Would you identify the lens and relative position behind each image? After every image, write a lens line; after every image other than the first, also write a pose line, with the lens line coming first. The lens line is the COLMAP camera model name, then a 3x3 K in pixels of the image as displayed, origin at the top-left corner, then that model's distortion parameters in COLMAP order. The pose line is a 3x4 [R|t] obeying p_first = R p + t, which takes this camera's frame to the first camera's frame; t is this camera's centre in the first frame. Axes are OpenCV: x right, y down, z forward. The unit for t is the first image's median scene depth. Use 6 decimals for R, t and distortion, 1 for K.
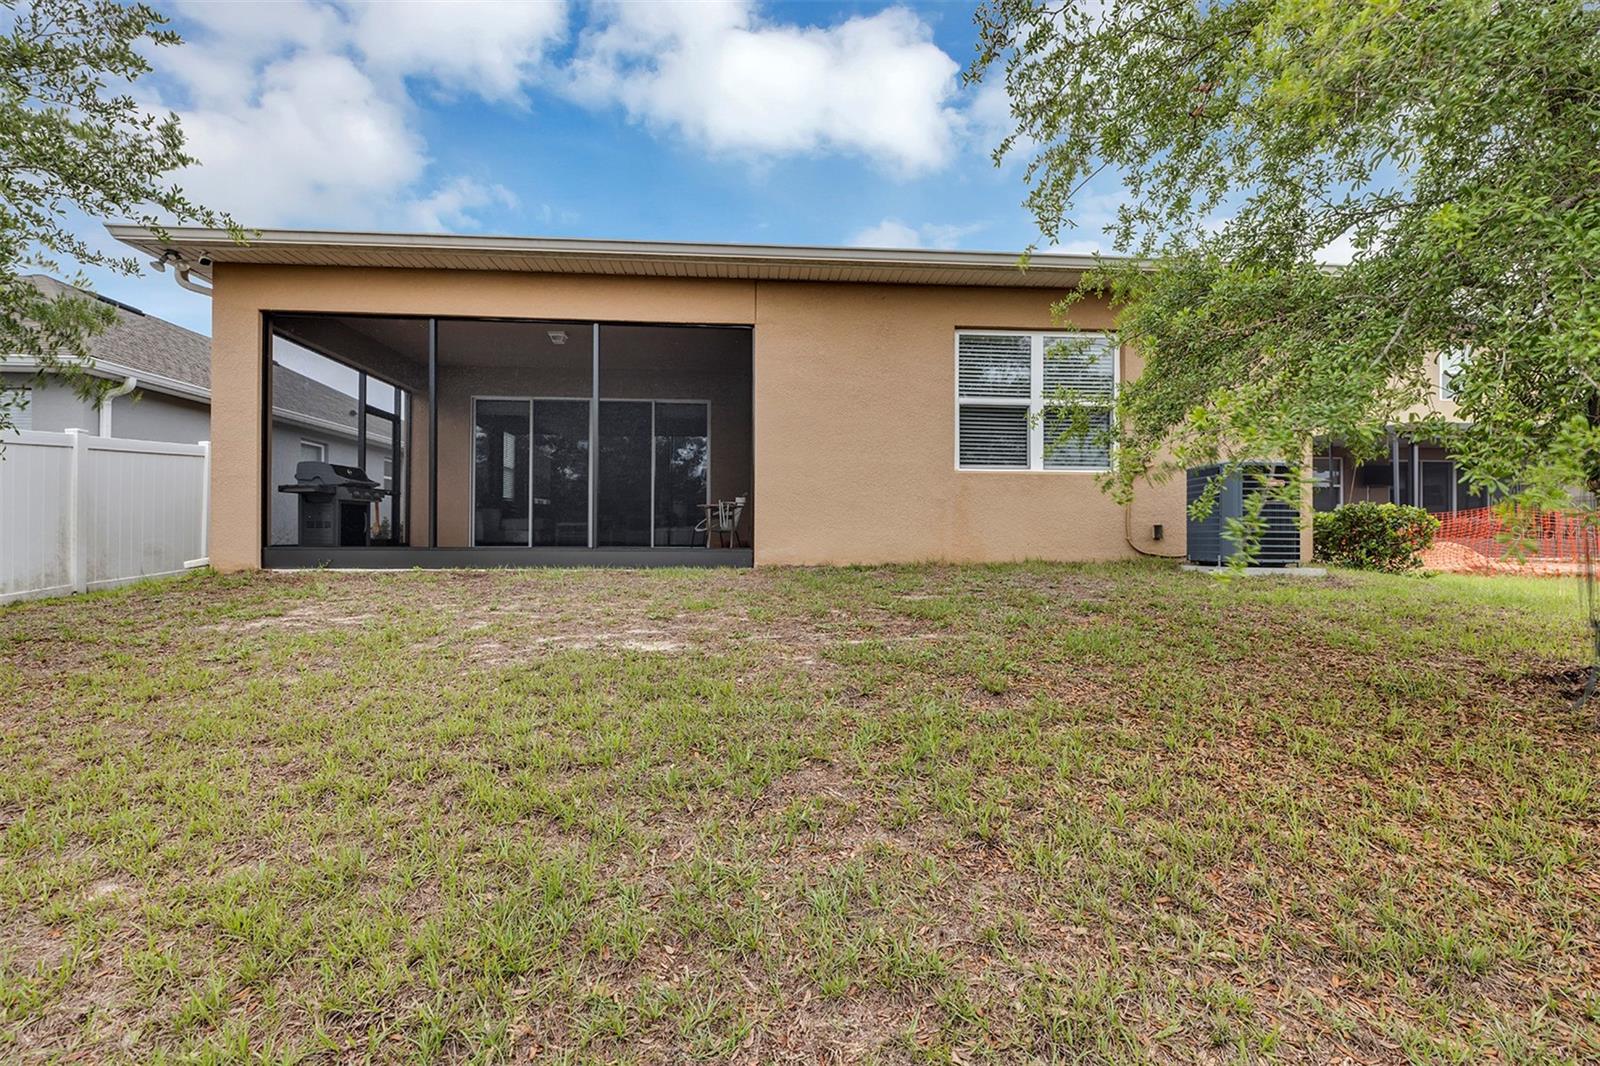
lens RADIAL K [[742.6, 0, 800.0], [0, 742.6, 533.0], [0, 0, 1]] dist [0.000286, -0.000033]
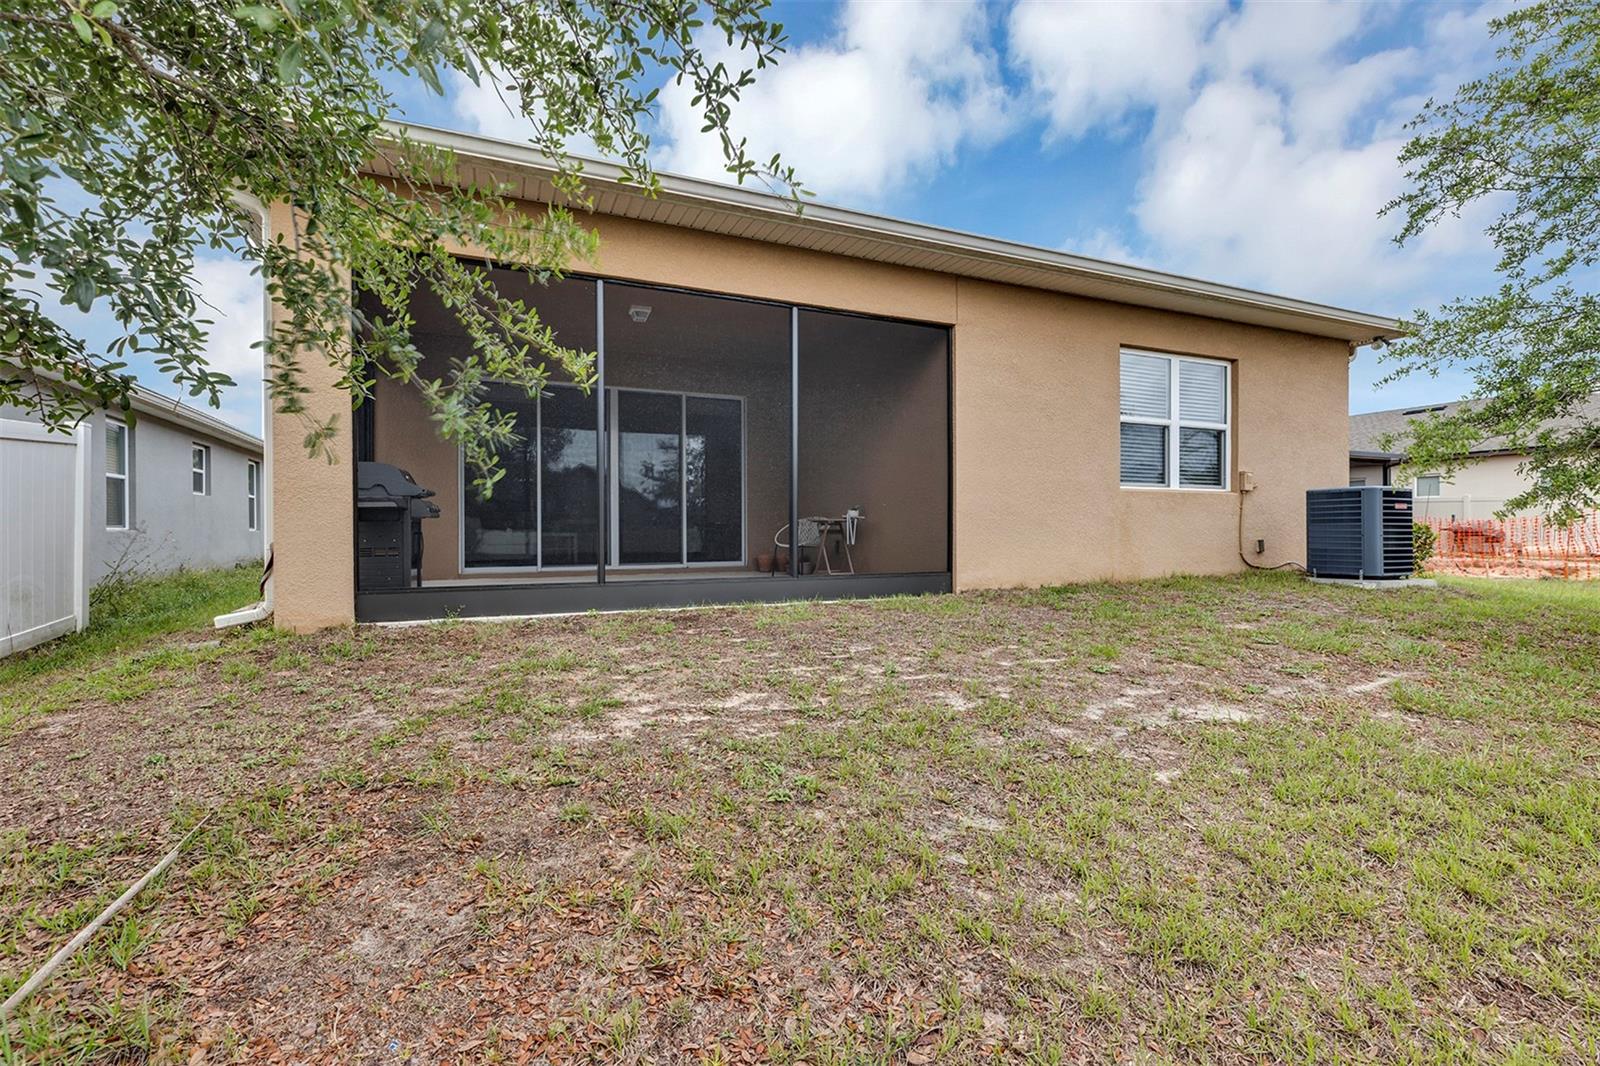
lens RADIAL K [[742.6, 0, 800.0], [0, 742.6, 533.0], [0, 0, 1]] dist [0.000286, -0.000033]
pose [[0.939103, -0.008973, 0.343518, -0.548904], [0.005532, 0.999924, 0.010996, -0.037512], [-0.343590, -0.008426, 0.939082, 0.211764]]
